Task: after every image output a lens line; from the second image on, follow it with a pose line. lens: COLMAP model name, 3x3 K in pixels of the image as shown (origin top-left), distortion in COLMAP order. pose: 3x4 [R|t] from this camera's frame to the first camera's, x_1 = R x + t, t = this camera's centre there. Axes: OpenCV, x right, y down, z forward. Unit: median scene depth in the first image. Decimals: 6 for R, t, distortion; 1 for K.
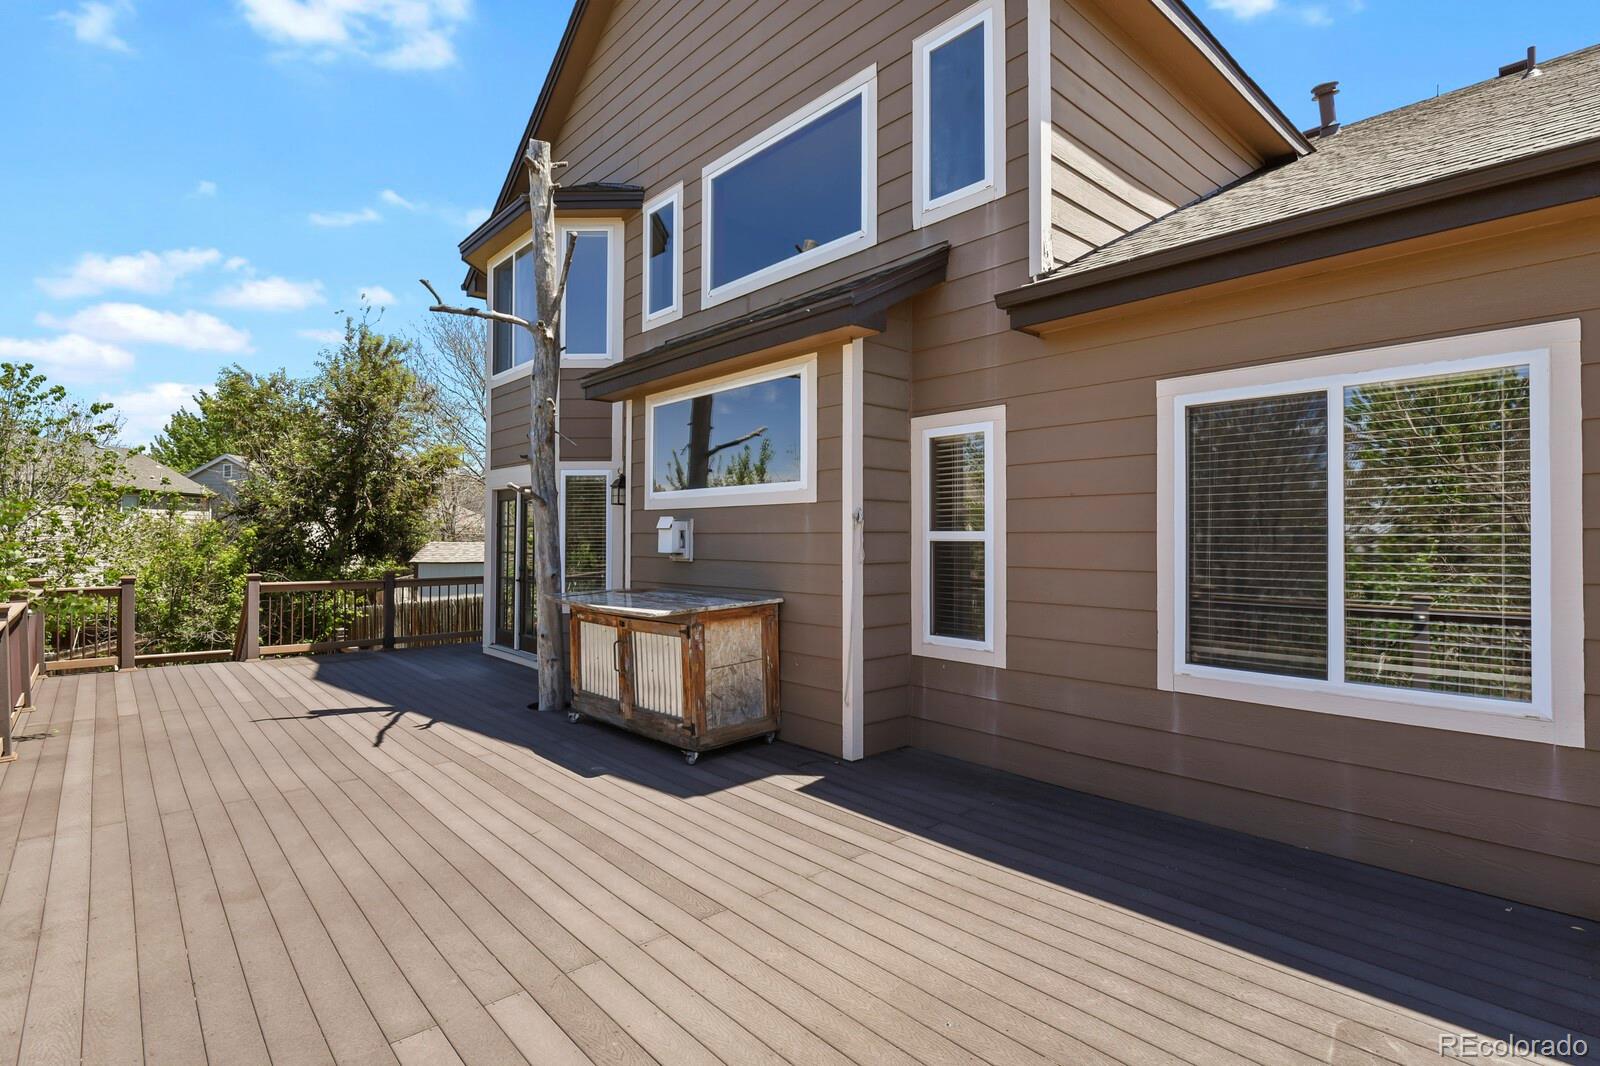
lens RADIAL K [[777.5, 0, 809.0], [0, 777.5, 526.3], [0, 0, 1]] dist [-0.002927, -0.000792]
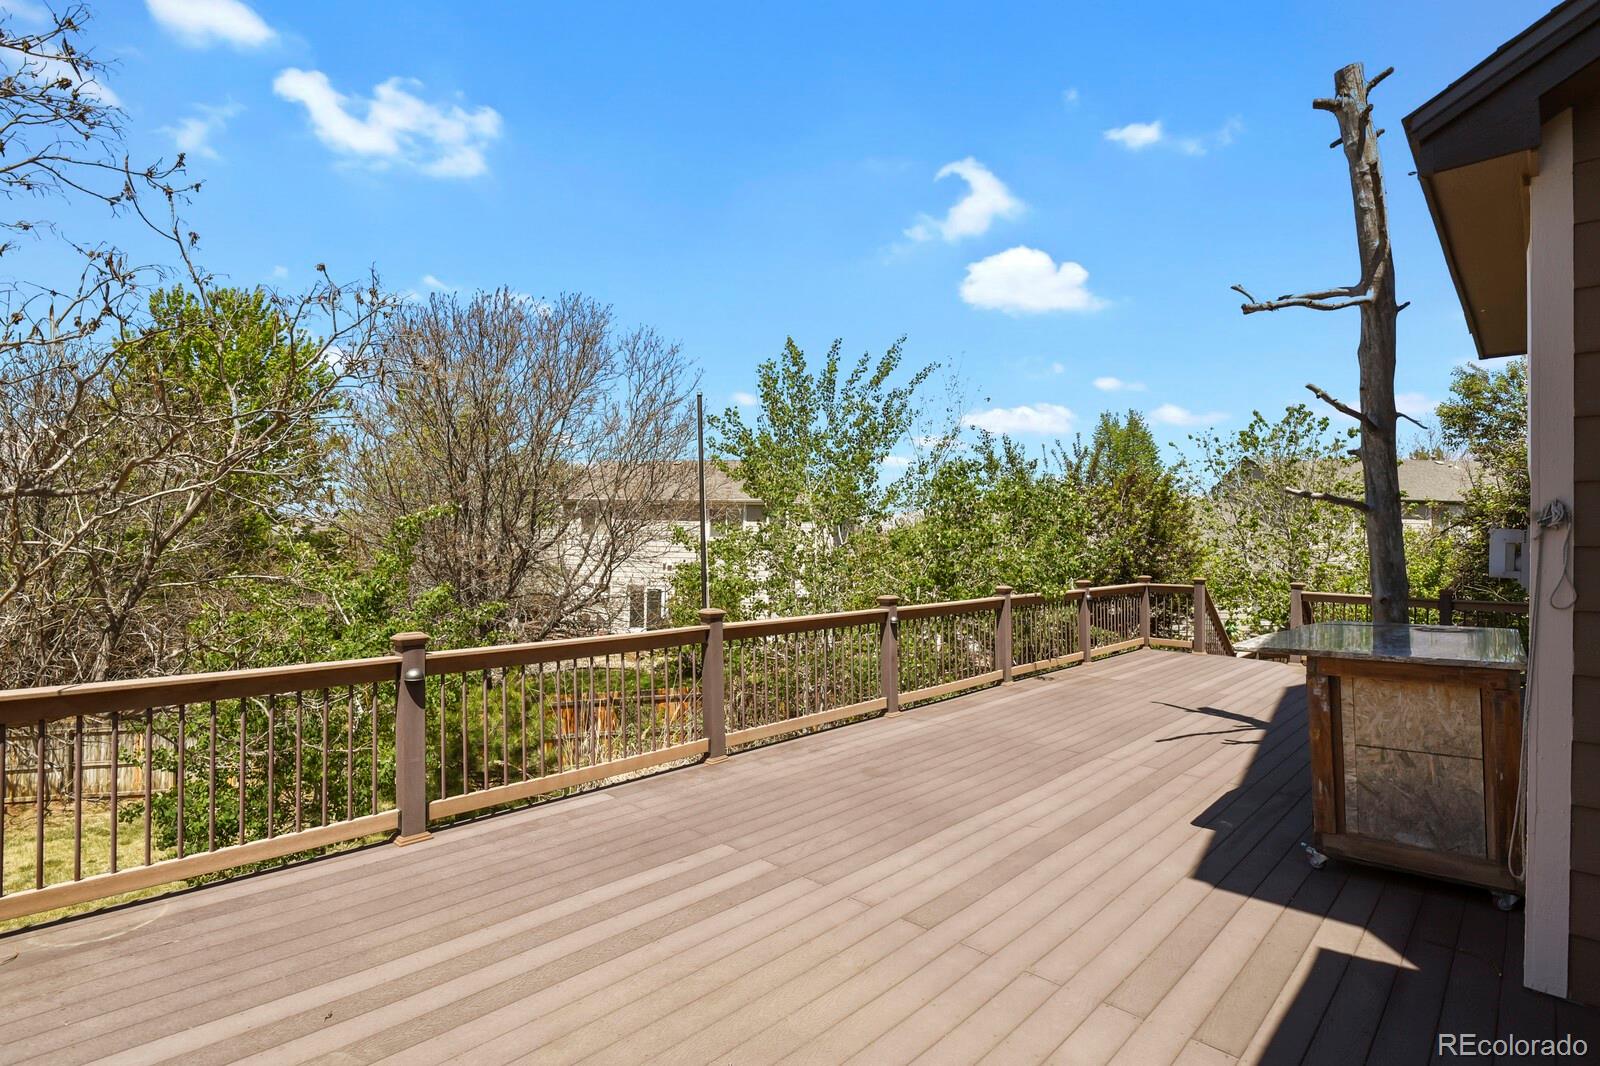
lens RADIAL K [[777.5, 0, 809.1], [0, 777.5, 535.6], [0, 0, 1]] dist [-0.002927, -0.000792]
pose [[0.079783, -0.004068, -0.996804, 0.721455], [0.001845, 0.999991, -0.003933, 0.003454], [0.996811, -0.001526, 0.079789, 0.656031]]
